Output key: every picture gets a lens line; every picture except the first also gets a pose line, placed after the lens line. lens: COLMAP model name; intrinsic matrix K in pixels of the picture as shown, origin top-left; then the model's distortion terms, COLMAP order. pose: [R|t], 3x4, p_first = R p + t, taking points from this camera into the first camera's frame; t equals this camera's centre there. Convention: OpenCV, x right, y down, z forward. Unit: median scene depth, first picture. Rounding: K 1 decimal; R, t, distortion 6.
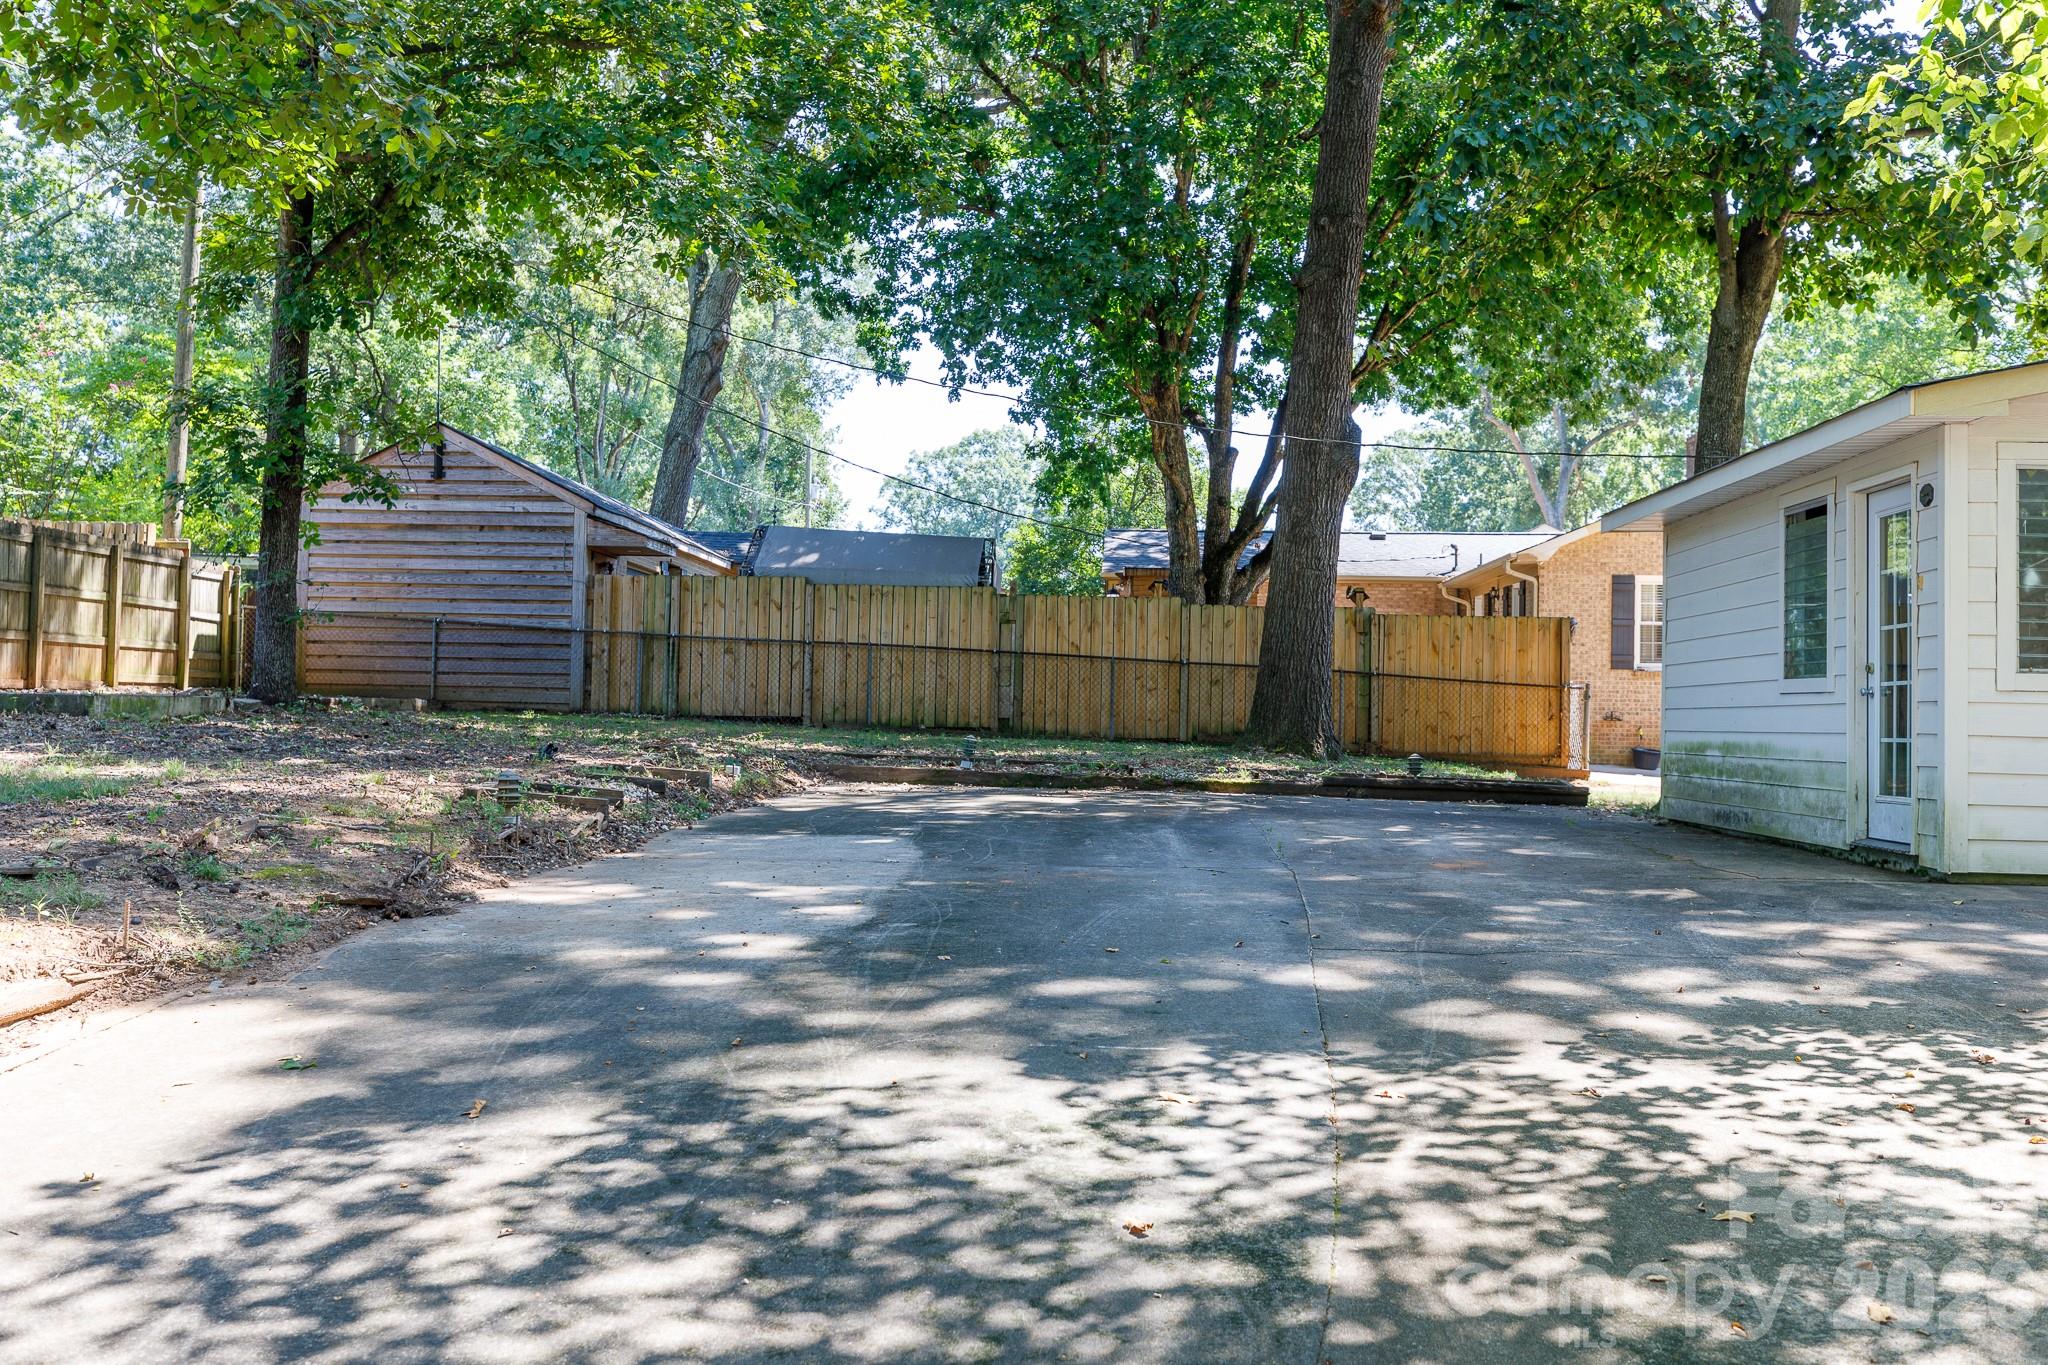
lens RADIAL K [[1857.0, 0, 1023.5], [0, 1857.0, 725.3], [0, 0, 1]] dist [0.010326, -0.001205]
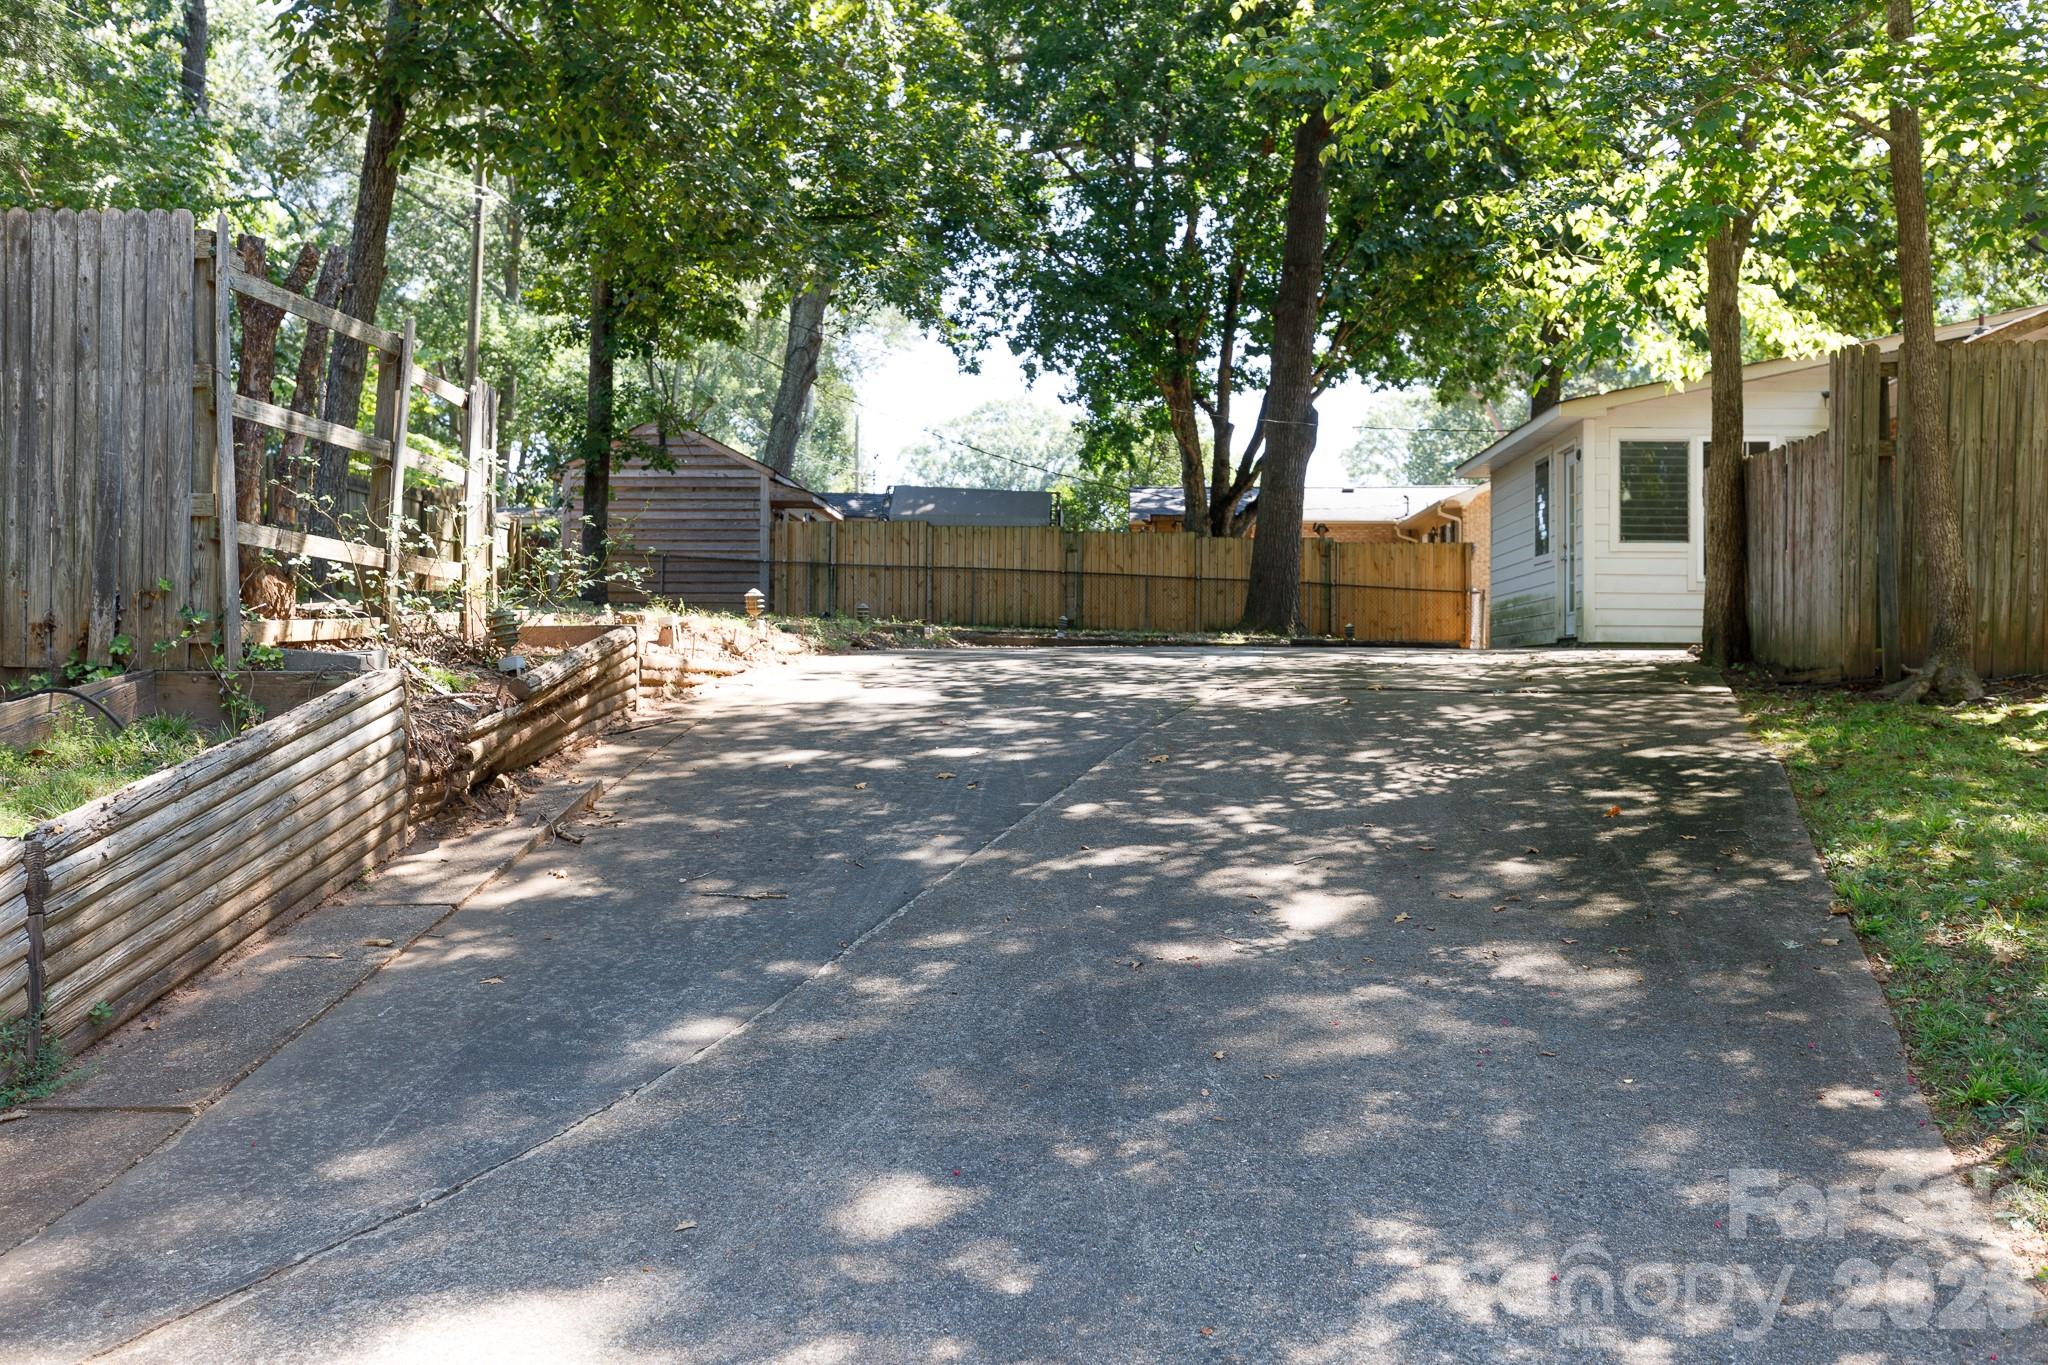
lens RADIAL K [[1857.0, 0, 1023.5], [0, 1857.0, 725.3], [0, 0, 1]] dist [0.010326, -0.001205]
pose [[0.999923, -0.012230, -0.002131, -0.035304], [0.012267, 0.999757, 0.018338, 0.040376], [0.001906, -0.018363, 0.999830, -0.329299]]
